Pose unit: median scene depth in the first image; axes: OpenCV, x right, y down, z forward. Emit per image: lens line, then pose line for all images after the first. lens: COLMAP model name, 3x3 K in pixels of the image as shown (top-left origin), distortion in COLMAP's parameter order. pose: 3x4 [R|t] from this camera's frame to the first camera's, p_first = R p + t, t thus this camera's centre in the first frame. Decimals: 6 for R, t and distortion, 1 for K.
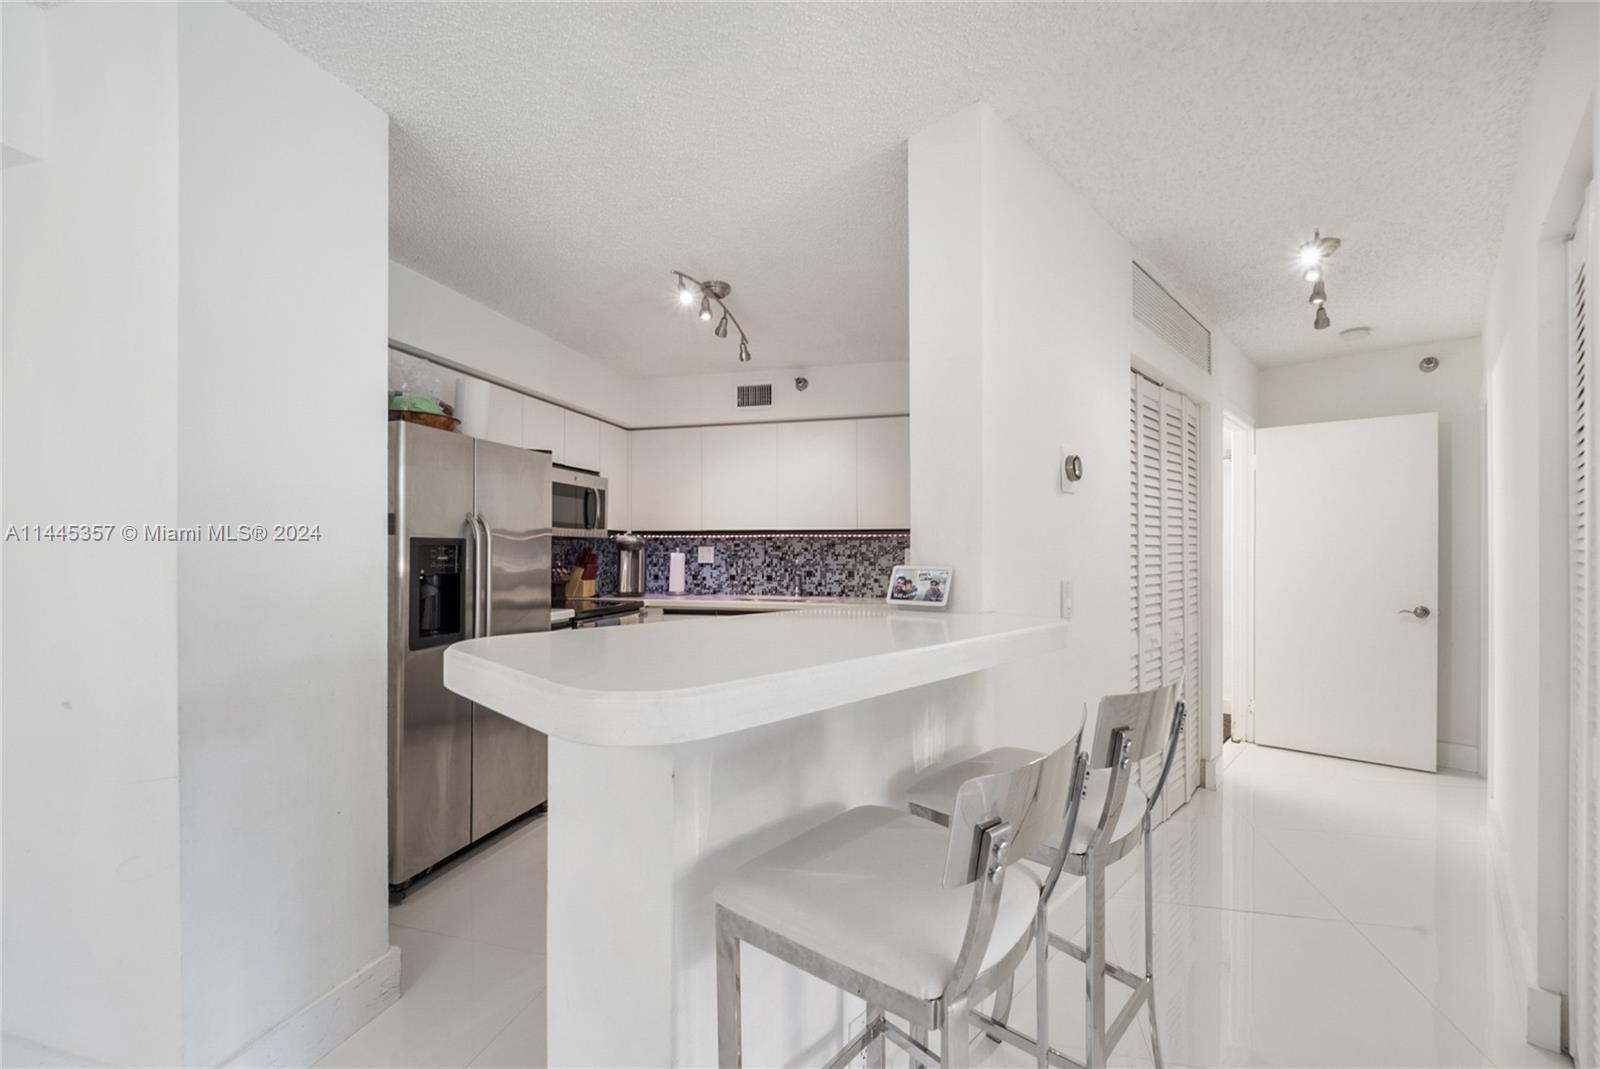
lens RADIAL K [[666.2, 0, 804.1], [0, 666.2, 540.8], [0, 0, 1]] dist [-0.000158, -0.000085]
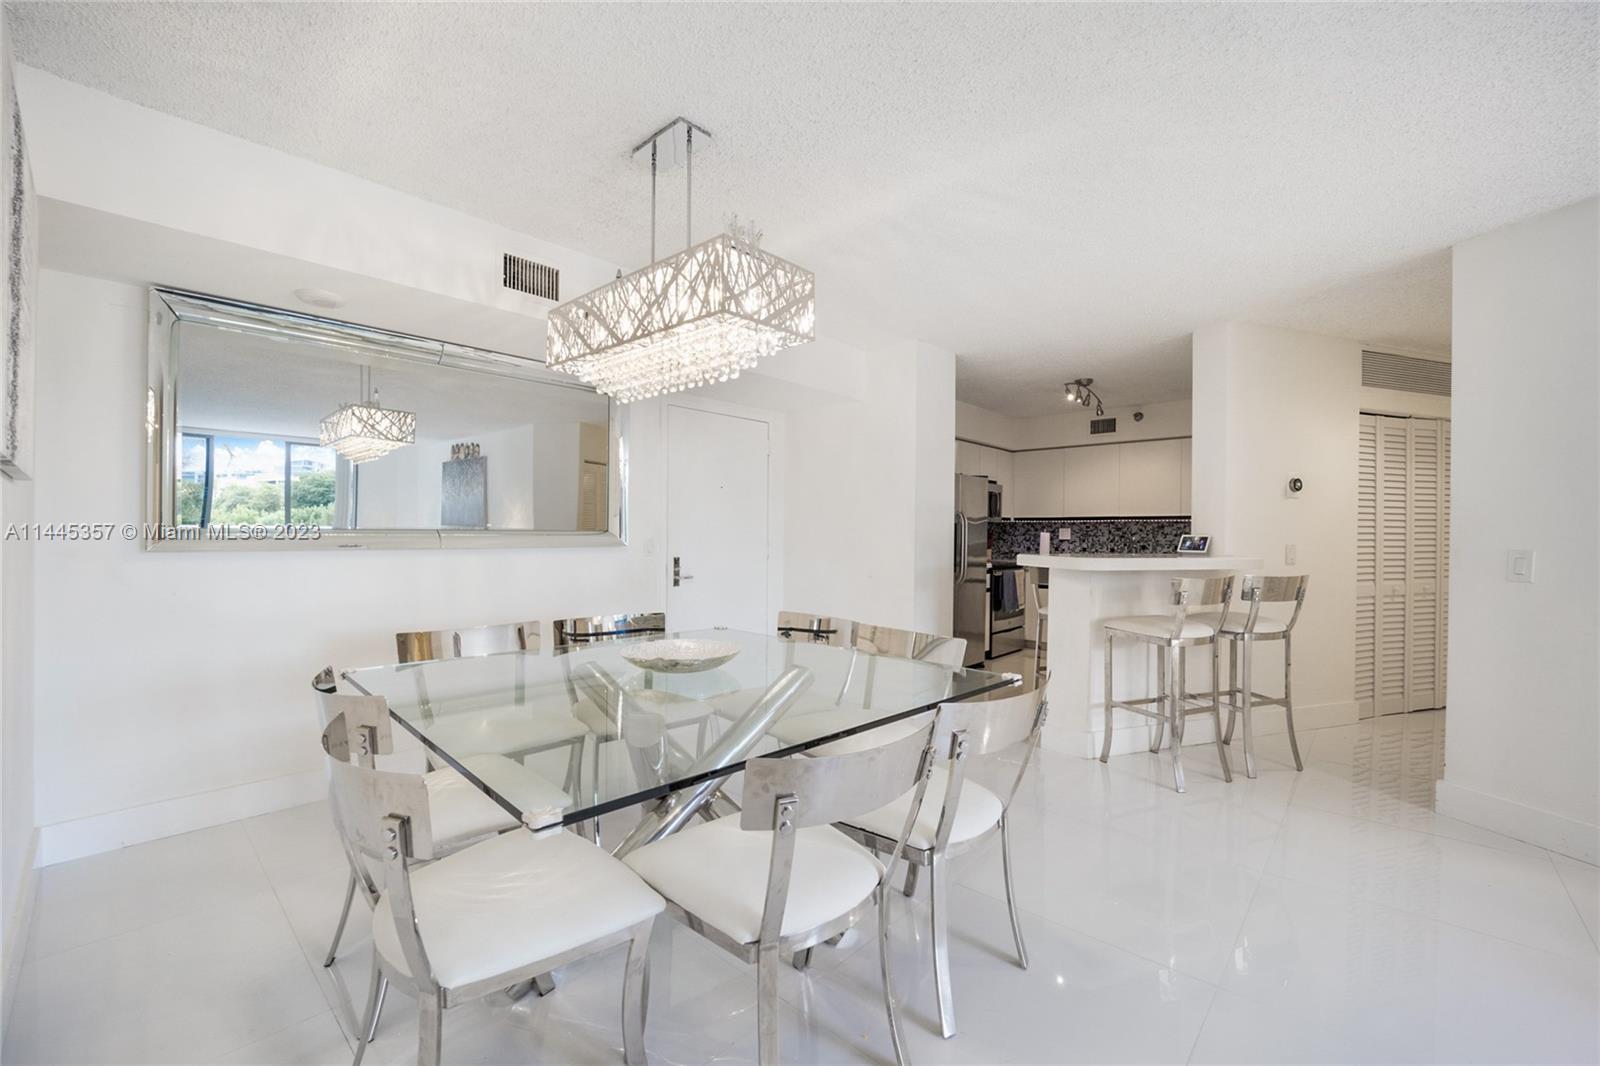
lens RADIAL K [[666.2, 0, 804.1], [0, 666.2, 539.3], [0, 0, 1]] dist [-0.000158, -0.000085]
pose [[0.891113, 0.008405, -0.453704, 0.007429], [0.000640, 0.999804, 0.019779, 0.003681], [0.453781, -0.017915, 0.890933, -0.601878]]
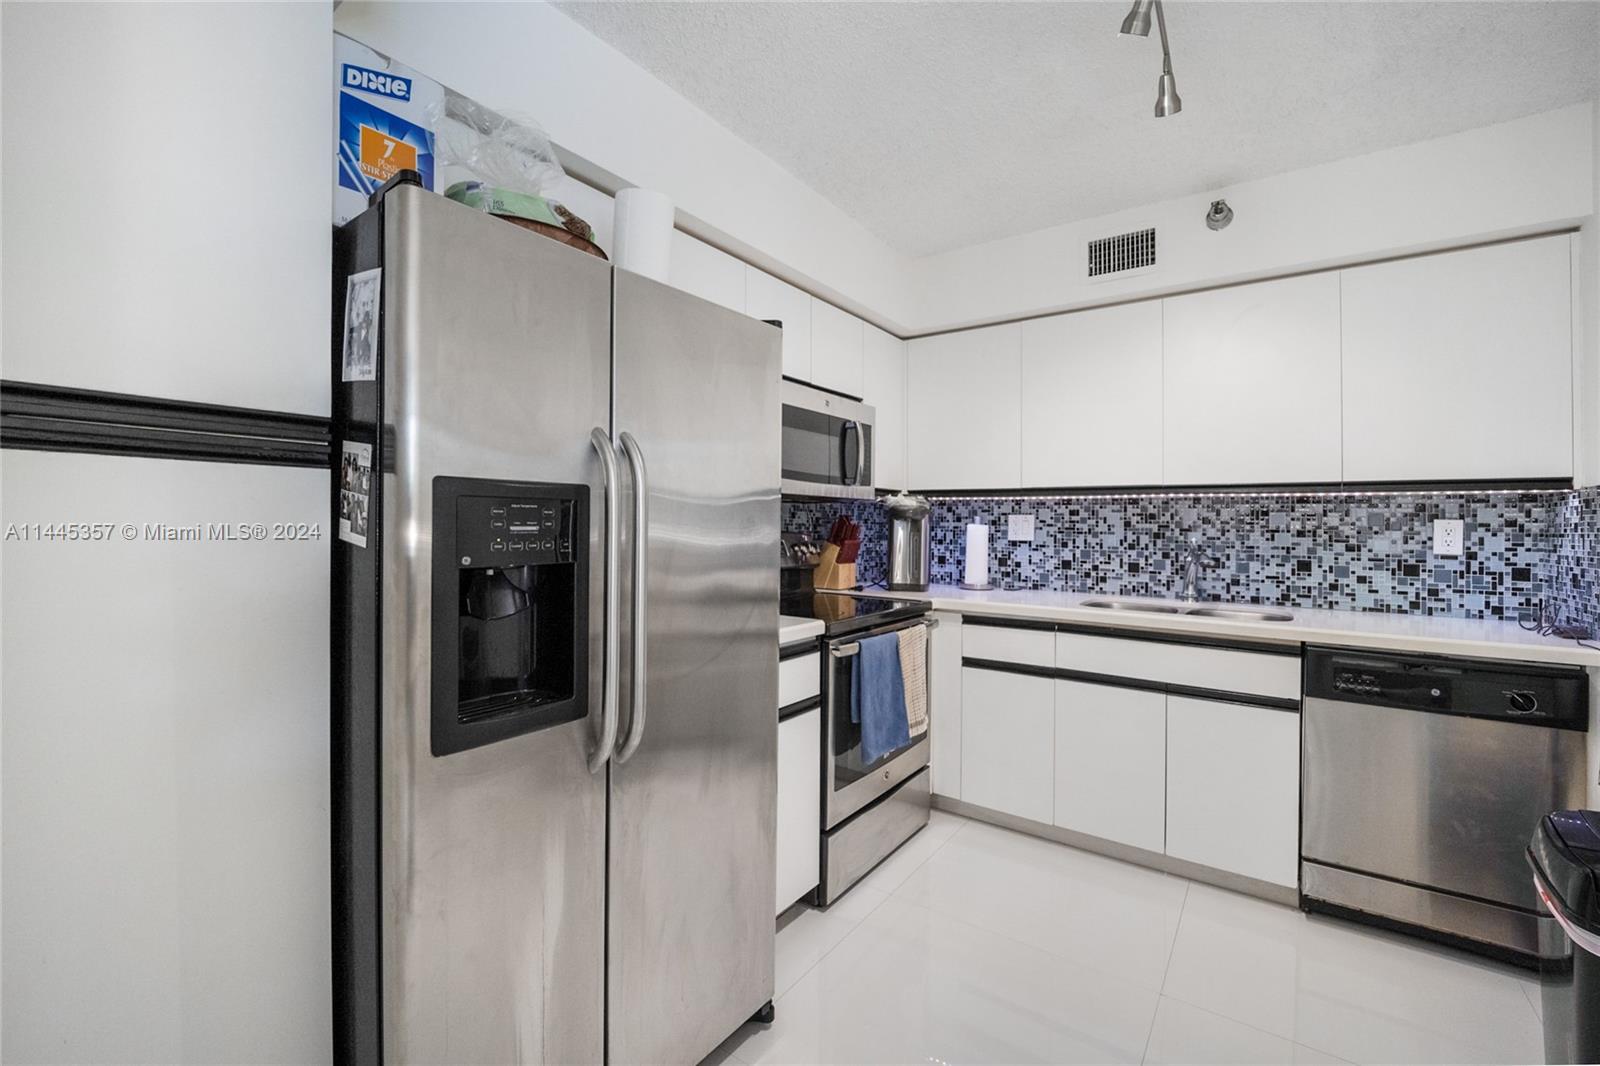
lens RADIAL K [[666.1, 0, 826.6], [0, 666.1, 516.3], [0, 0, 1]] dist [-0.000126, -0.000026]
pose [[0.942988, 0.005426, -0.332782, -0.116953], [-0.003768, 0.999977, 0.005629, 0.007771], [0.332805, -0.004054, 0.942987, 0.353571]]
